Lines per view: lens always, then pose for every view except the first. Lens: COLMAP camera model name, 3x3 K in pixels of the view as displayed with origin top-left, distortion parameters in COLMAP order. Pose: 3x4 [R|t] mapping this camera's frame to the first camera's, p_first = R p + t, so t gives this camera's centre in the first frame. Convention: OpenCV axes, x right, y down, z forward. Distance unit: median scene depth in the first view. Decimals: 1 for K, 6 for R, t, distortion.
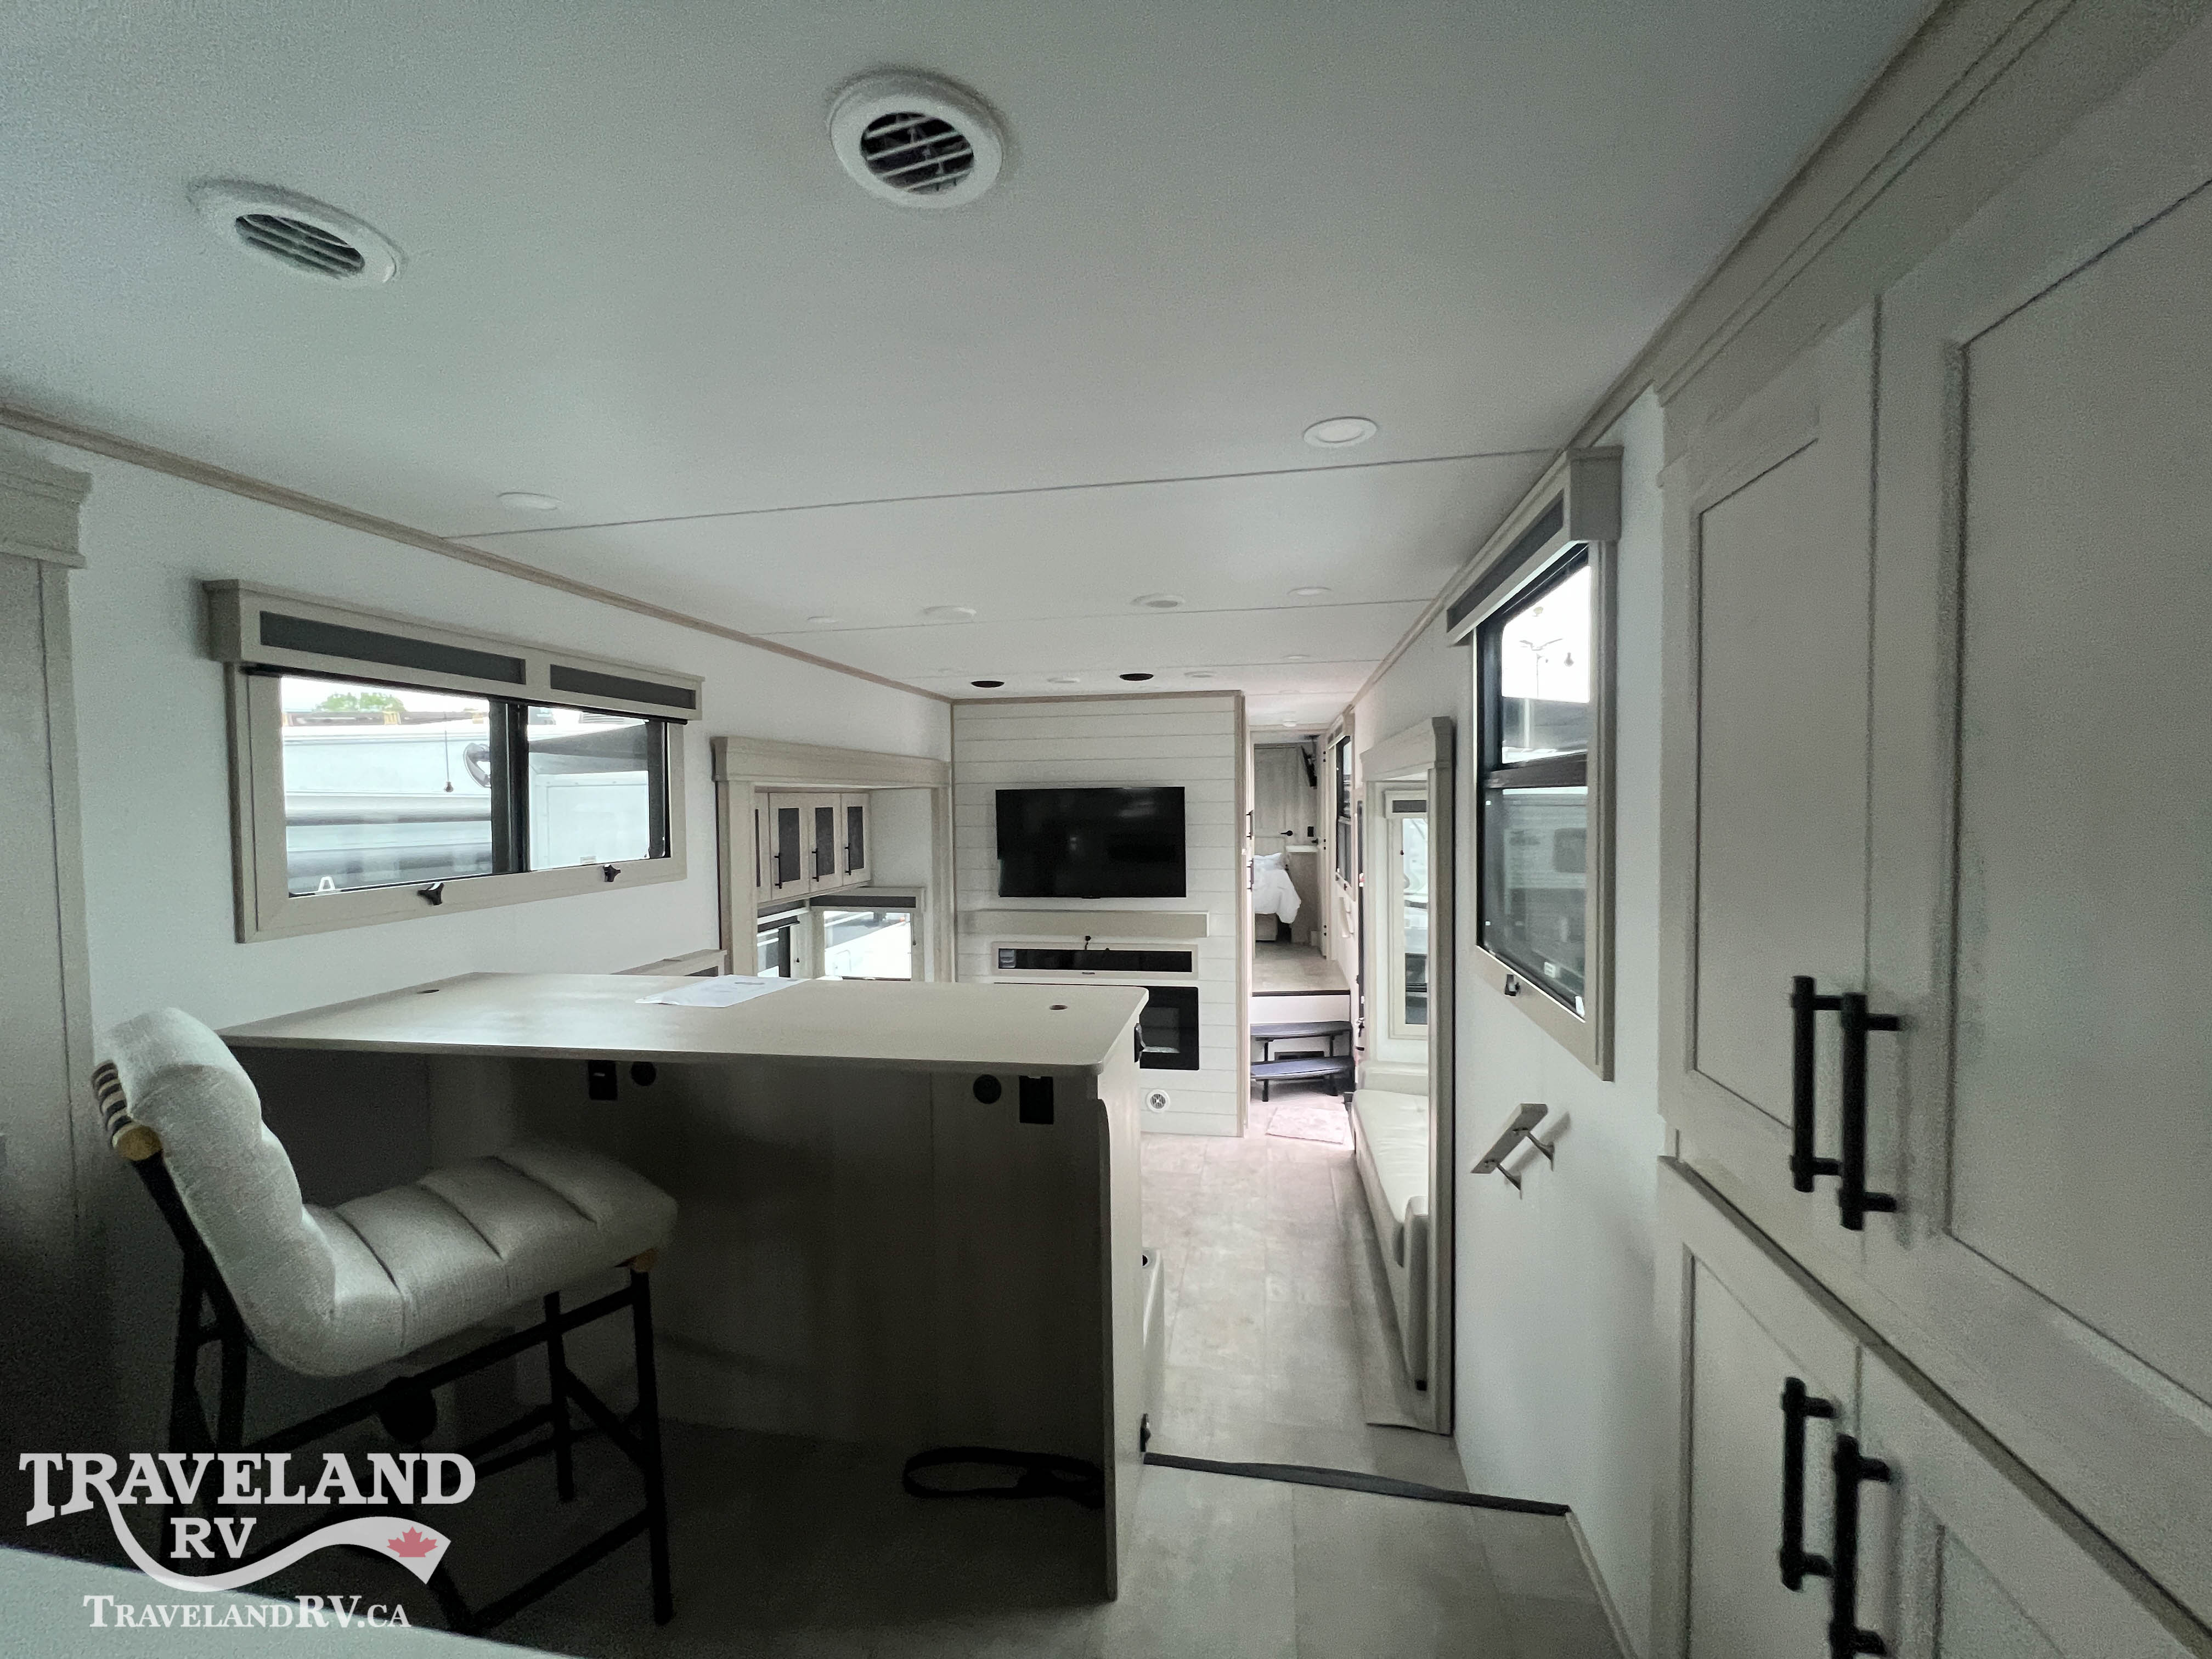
lens RADIAL K [[875.2, 0, 1099.8], [0, 875.2, 827.0], [0, 0, 1]] dist [-0.002801, -0.000245]
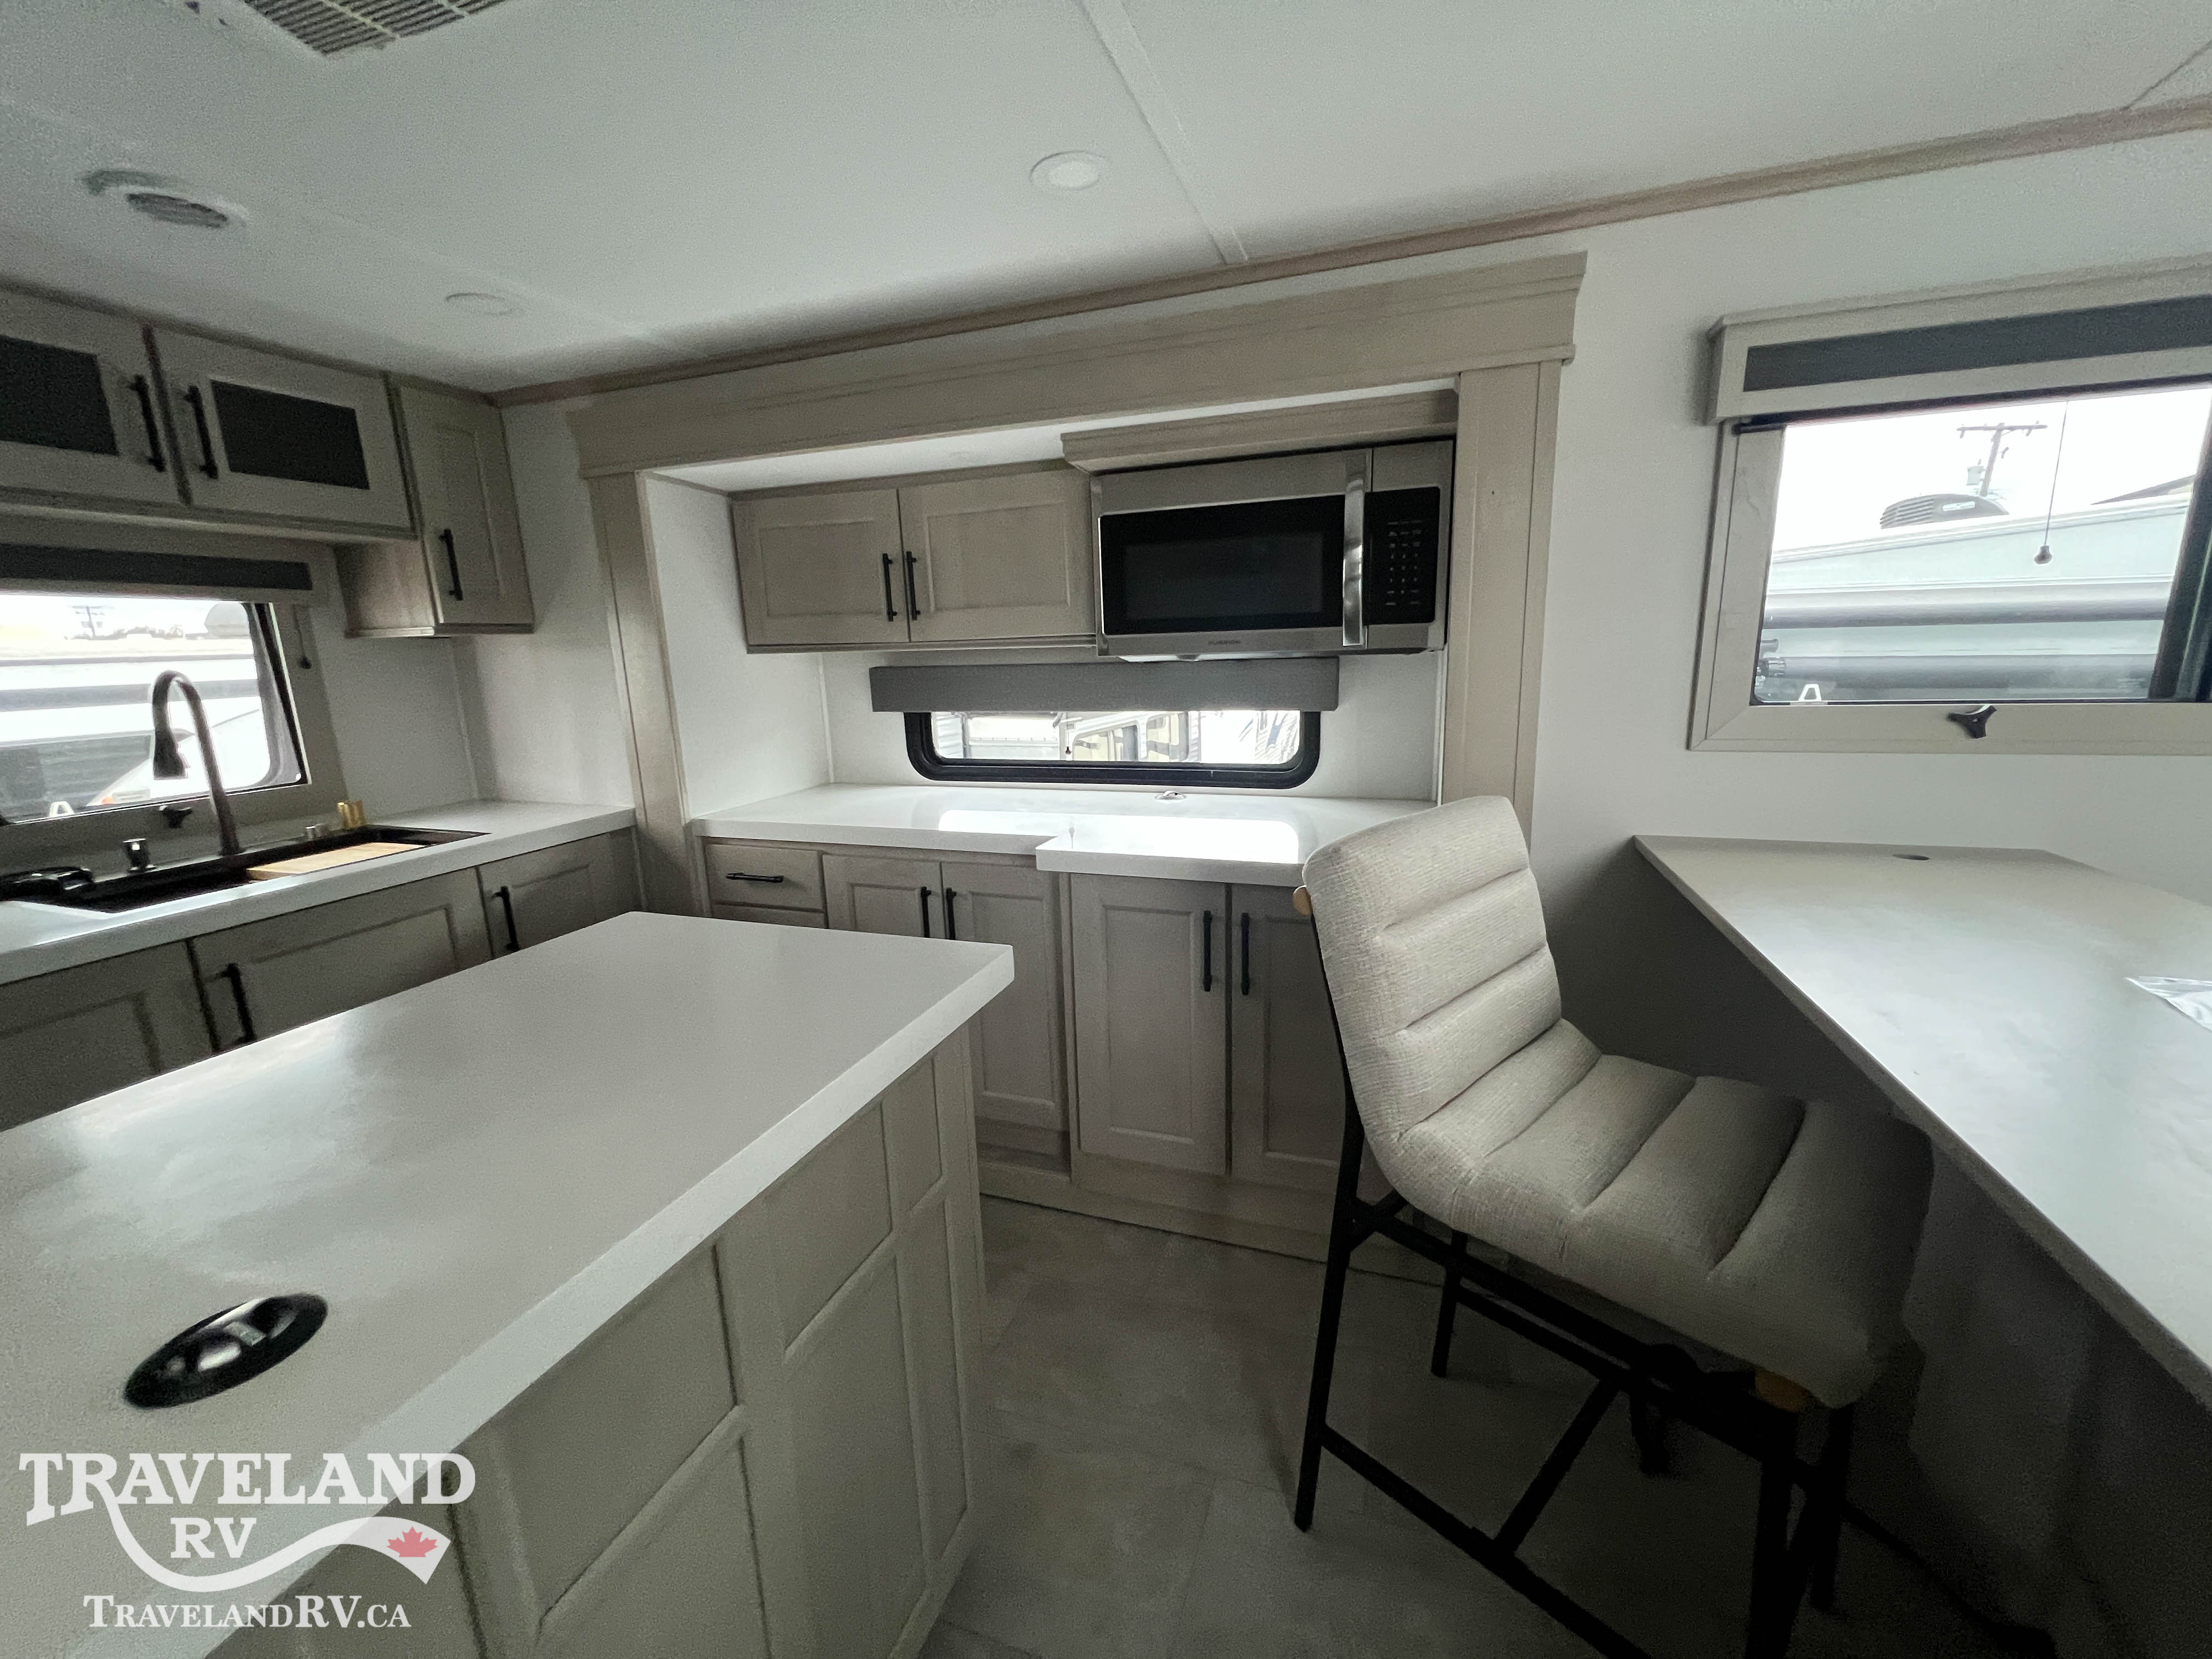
lens RADIAL K [[888.9, 0, 1110.4], [0, 888.9, 824.4], [0, 0, 1]] dist [-0.001204, -0.000015]
pose [[-0.153046, 0.214204, -0.964725, 0.019724], [-0.001402, 0.976177, 0.216970, 0.006602], [0.988218, 0.034559, -0.149100, 0.446177]]
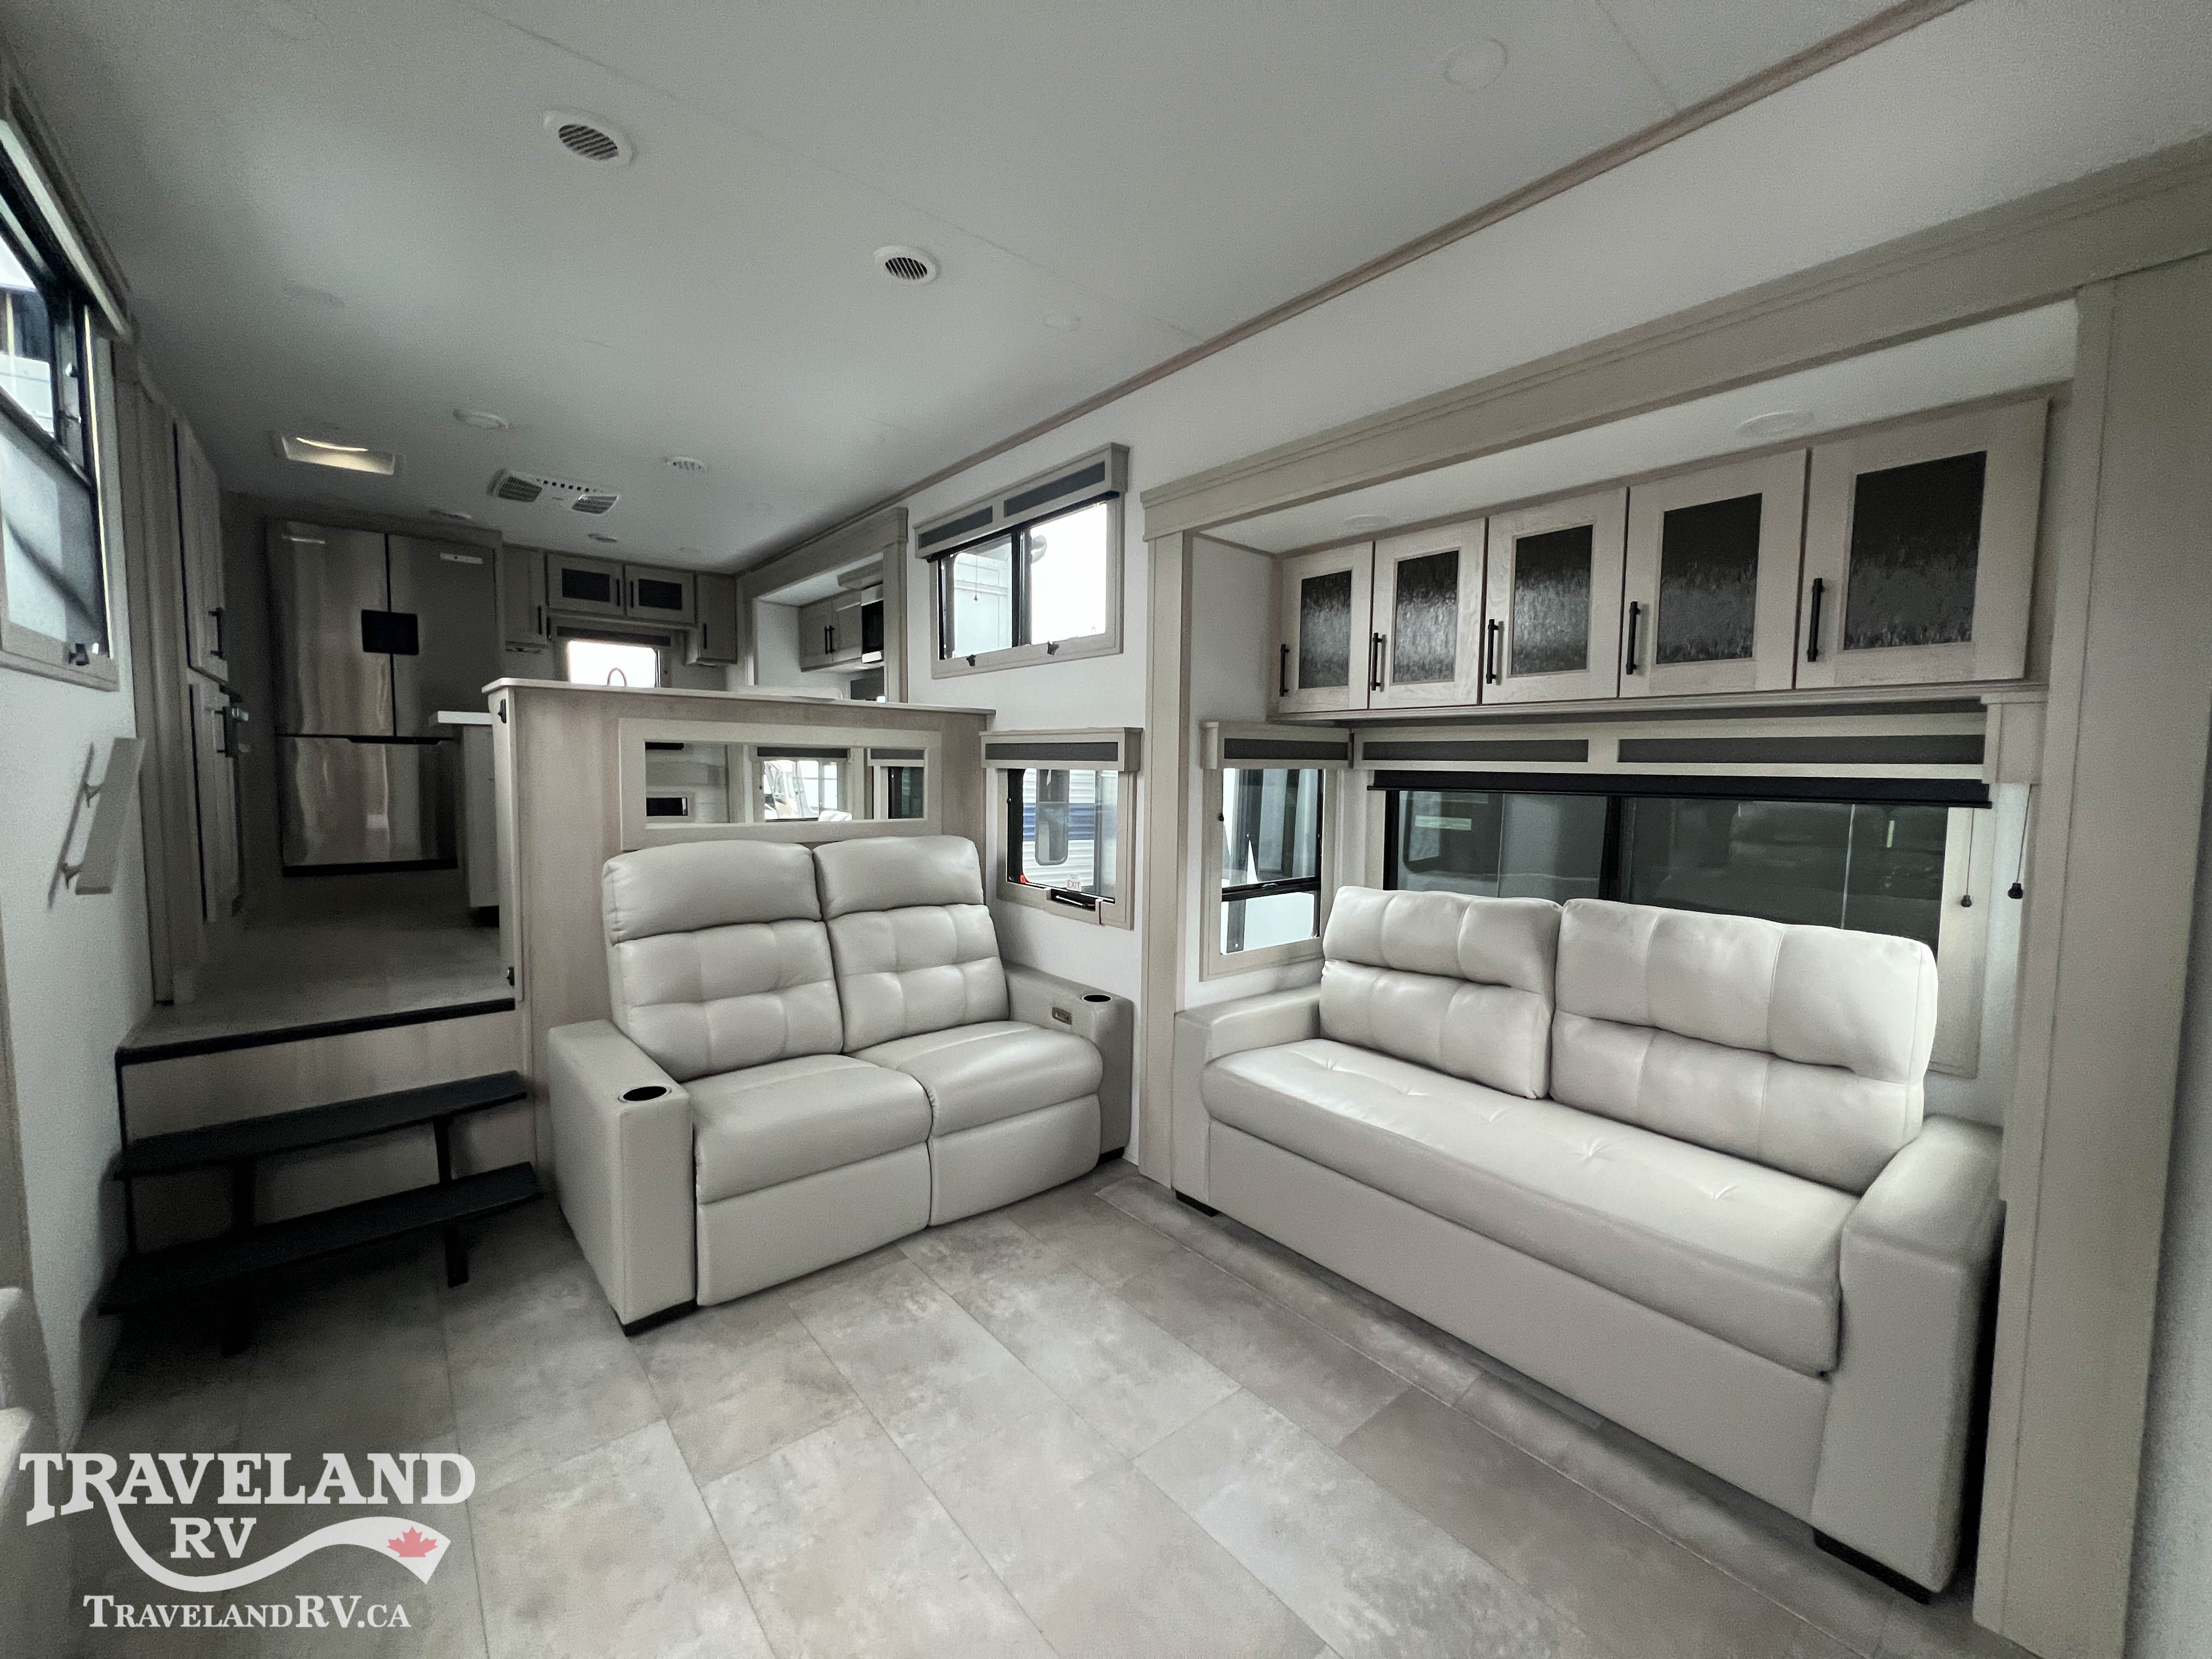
lens RADIAL K [[890.4, 0, 1108.7], [0, 890.4, 831.5], [0, 0, 1]] dist [-0.000577, -0.000120]
pose [[-0.630038, 0.064596, -0.773873, 0.607032], [-0.027531, 0.994050, 0.105388, 0.271398], [0.776077, 0.087704, -0.624510, 2.783574]]
